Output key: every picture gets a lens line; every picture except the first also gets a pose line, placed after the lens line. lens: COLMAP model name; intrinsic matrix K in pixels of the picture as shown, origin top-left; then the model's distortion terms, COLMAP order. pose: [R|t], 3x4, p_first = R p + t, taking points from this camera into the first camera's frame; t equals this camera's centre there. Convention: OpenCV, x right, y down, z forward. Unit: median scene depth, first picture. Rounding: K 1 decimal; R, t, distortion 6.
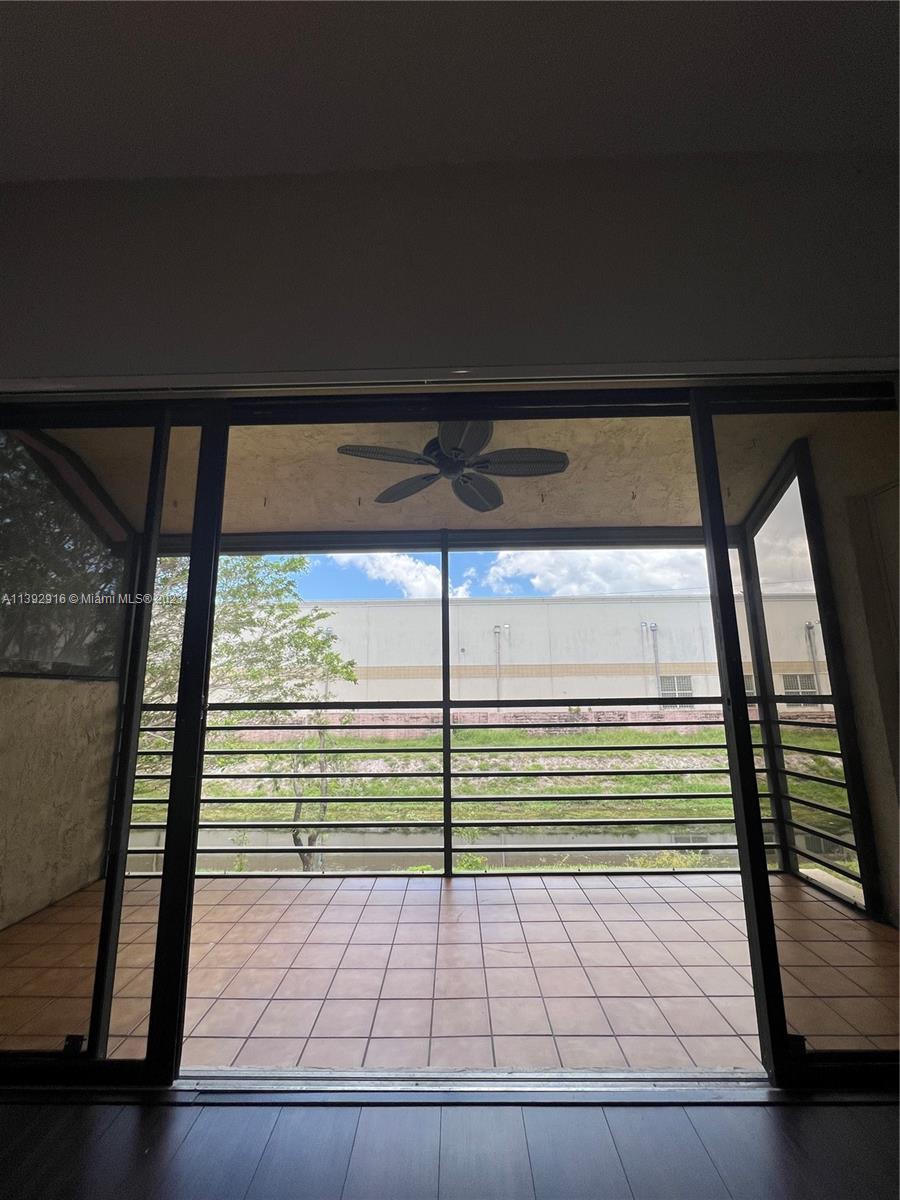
lens RADIAL K [[480.2, 0, 445.4], [0, 480.2, 598.3], [0, 0, 1]] dist [-0.004782, 0.001155]
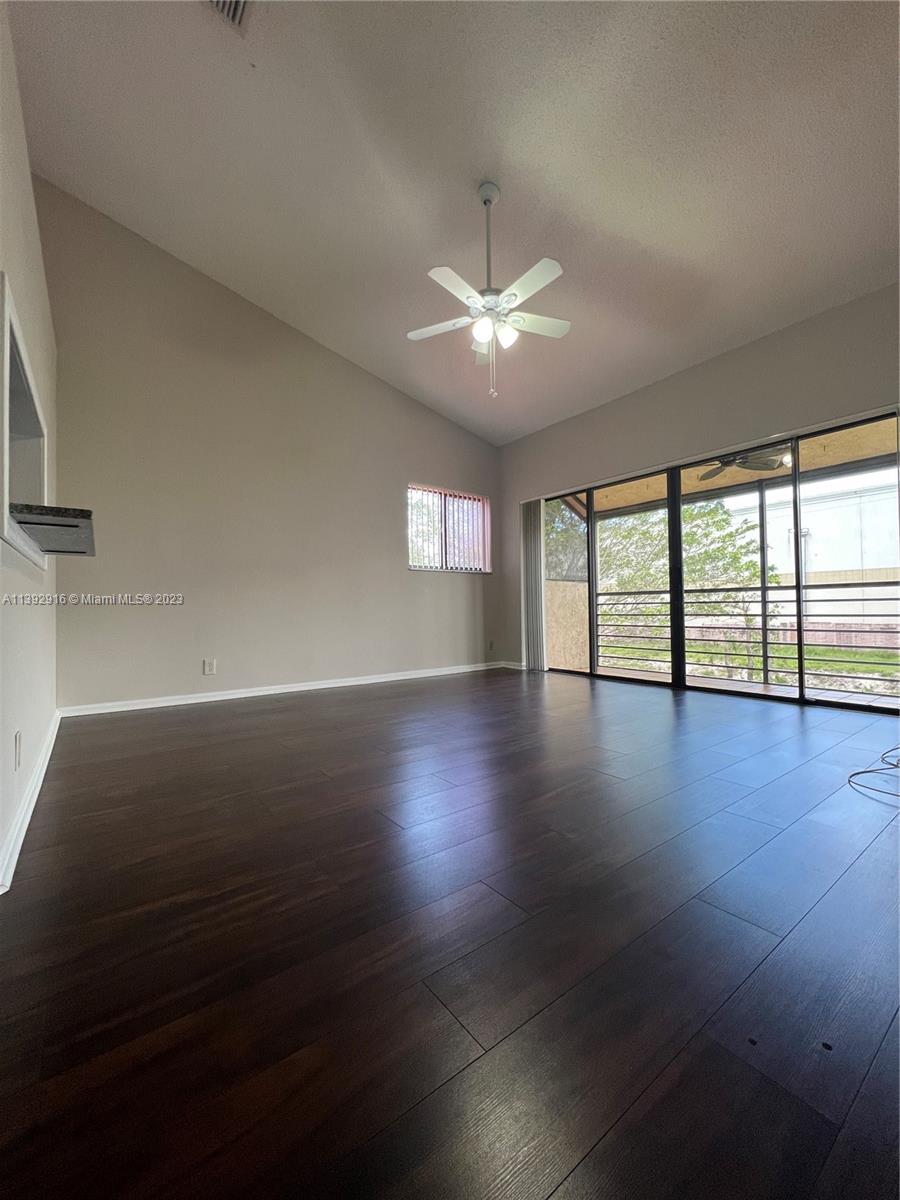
lens RADIAL K [[480.2, 0, 445.4], [0, 480.2, 598.3], [0, 0, 1]] dist [-0.004782, 0.001155]
pose [[0.609582, -0.011376, -0.792642, 0.208593], [0.152670, 0.982863, 0.103305, -0.027827], [0.777883, -0.183985, 0.600872, -0.278411]]
